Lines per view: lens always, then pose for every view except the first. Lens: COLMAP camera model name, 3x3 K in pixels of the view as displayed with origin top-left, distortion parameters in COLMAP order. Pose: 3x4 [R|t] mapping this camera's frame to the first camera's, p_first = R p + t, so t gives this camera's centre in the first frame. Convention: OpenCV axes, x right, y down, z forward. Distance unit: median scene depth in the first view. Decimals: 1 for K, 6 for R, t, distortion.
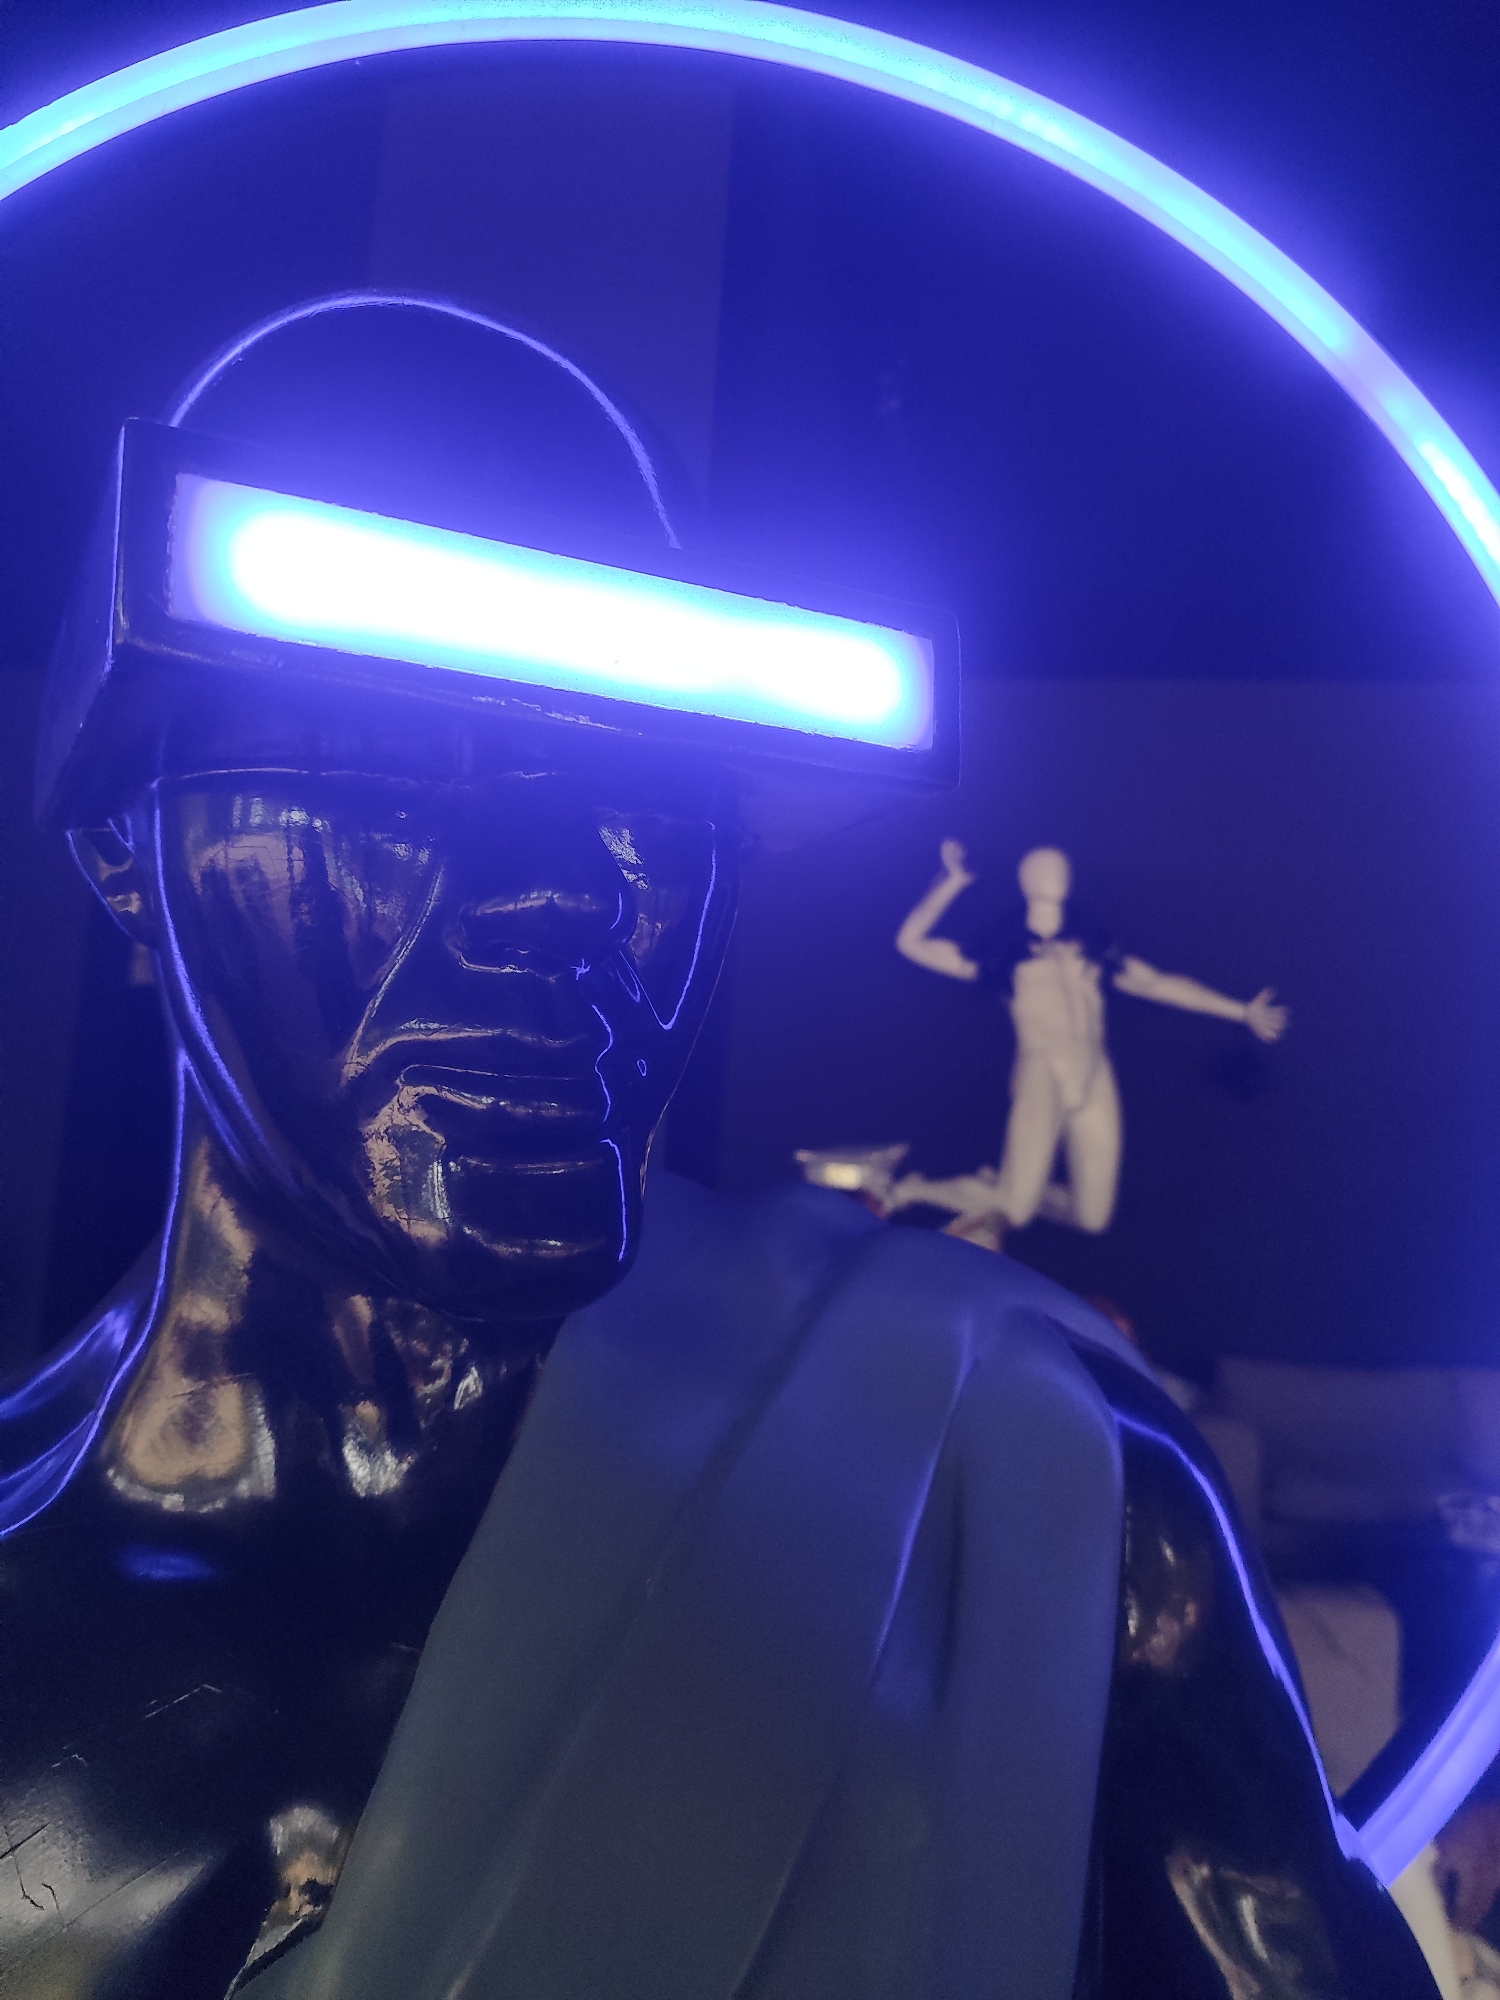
lens RADIAL K [[1348.6, 0, 750.0], [0, 1348.6, 1000.0], [0, 0, 1]] dist [-0.022118, -0.004779]
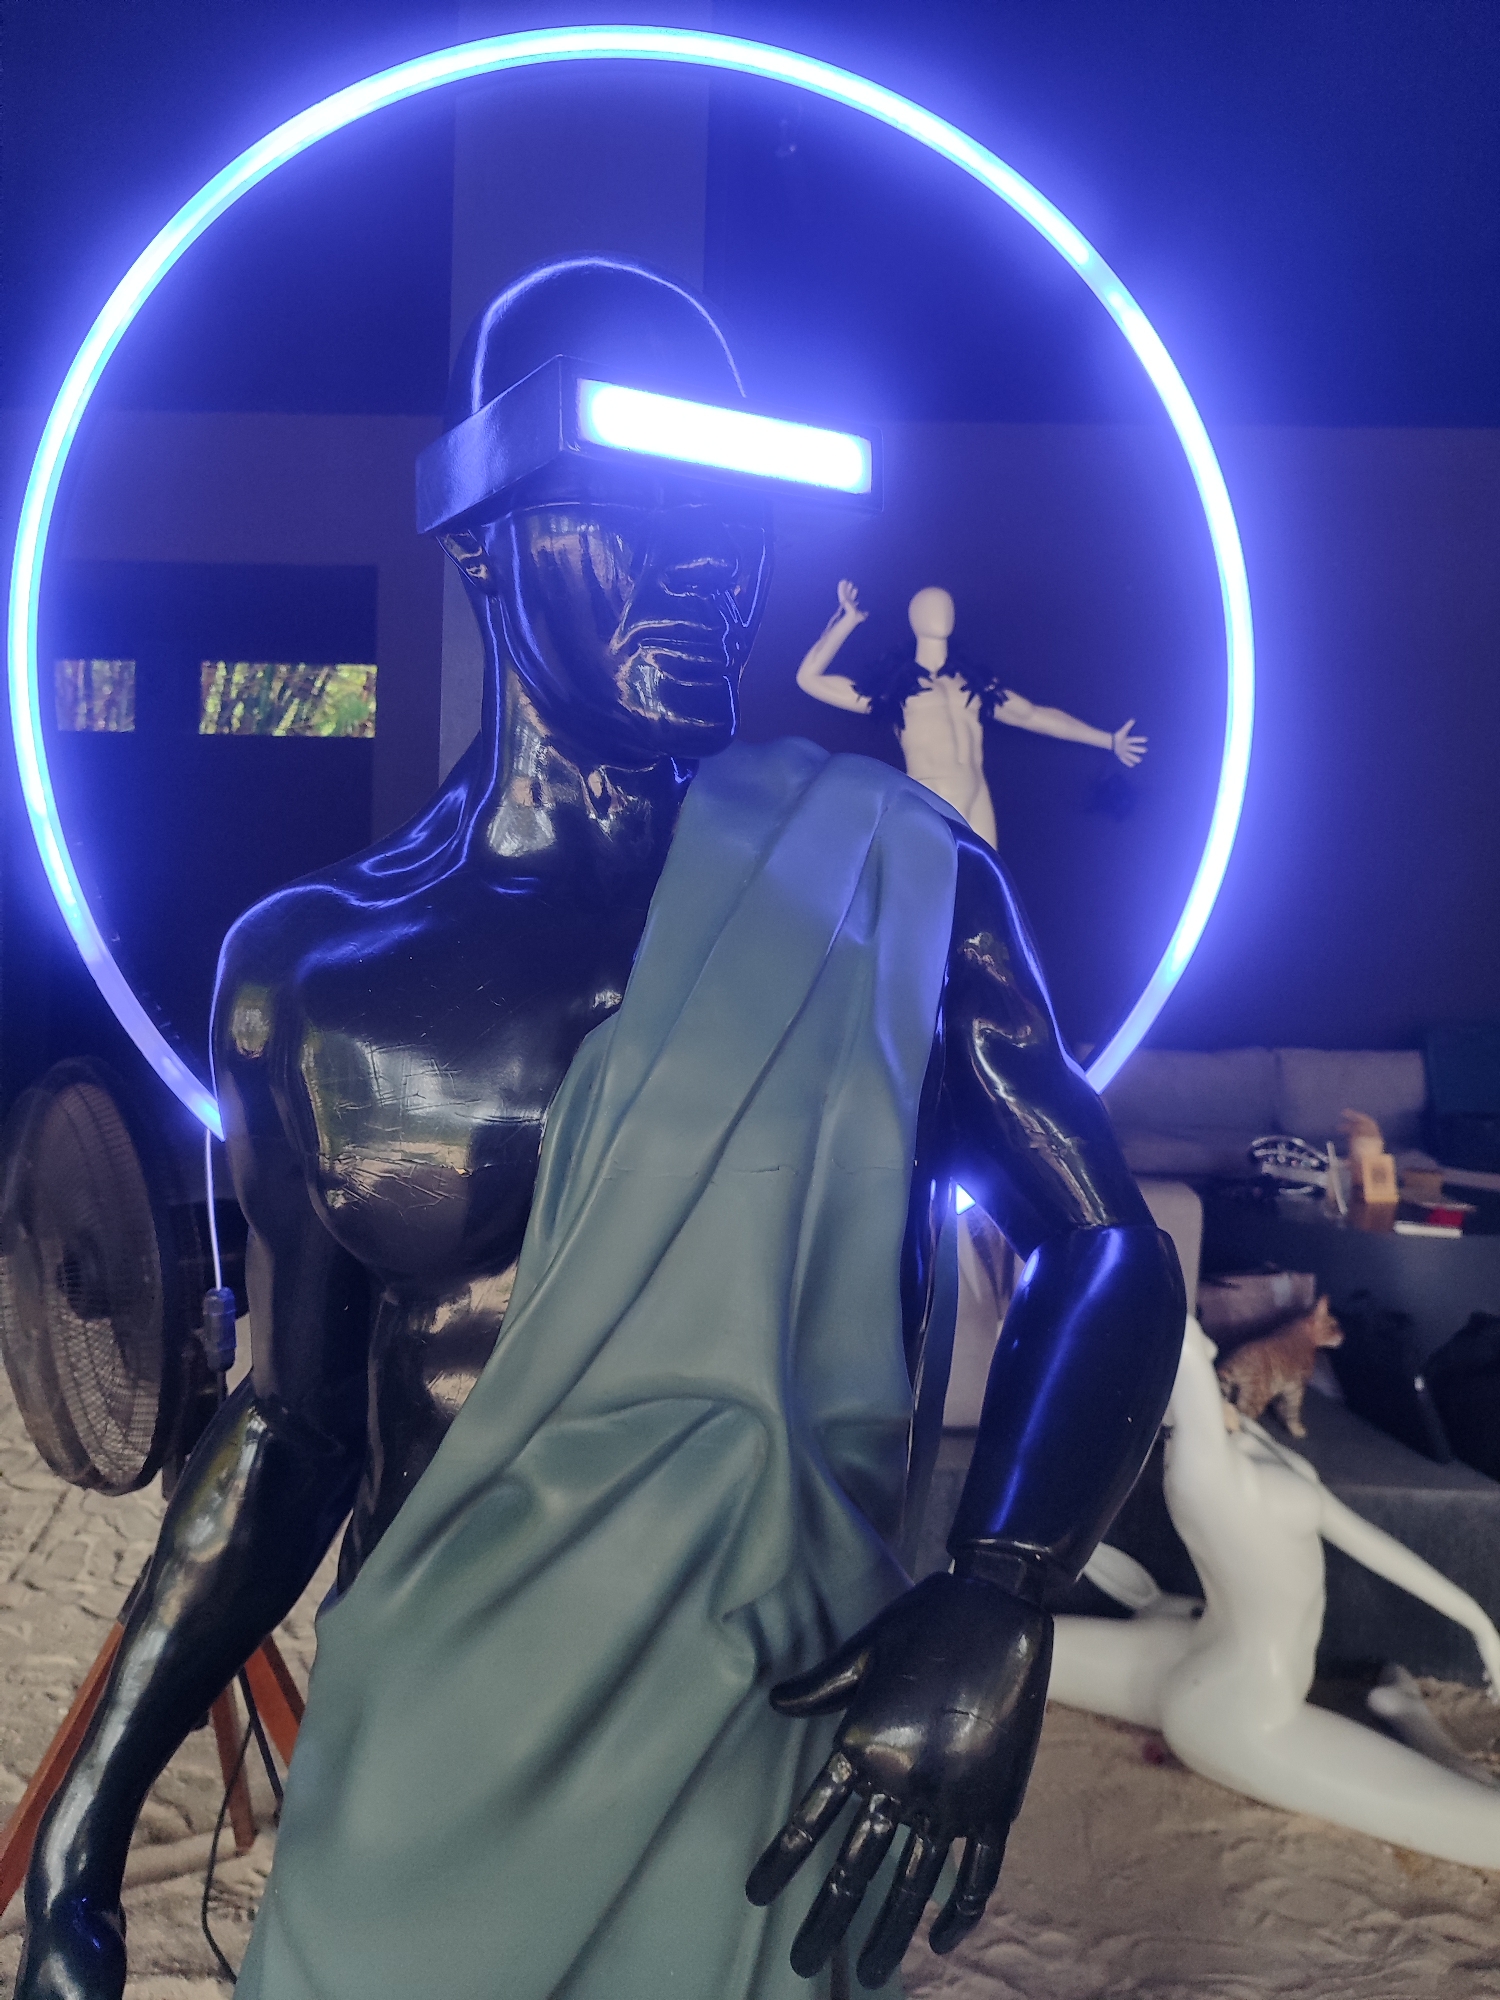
lens RADIAL K [[1431.7, 0, 750.0], [0, 1431.7, 1000.0], [0, 0, 1]] dist [-0.001317, 0.000054]
pose [[0.995977, -0.027558, 0.085270, -0.041489], [0.013821, 0.987393, 0.157682, 0.038151], [-0.088541, -0.155869, 0.983801, -0.209260]]
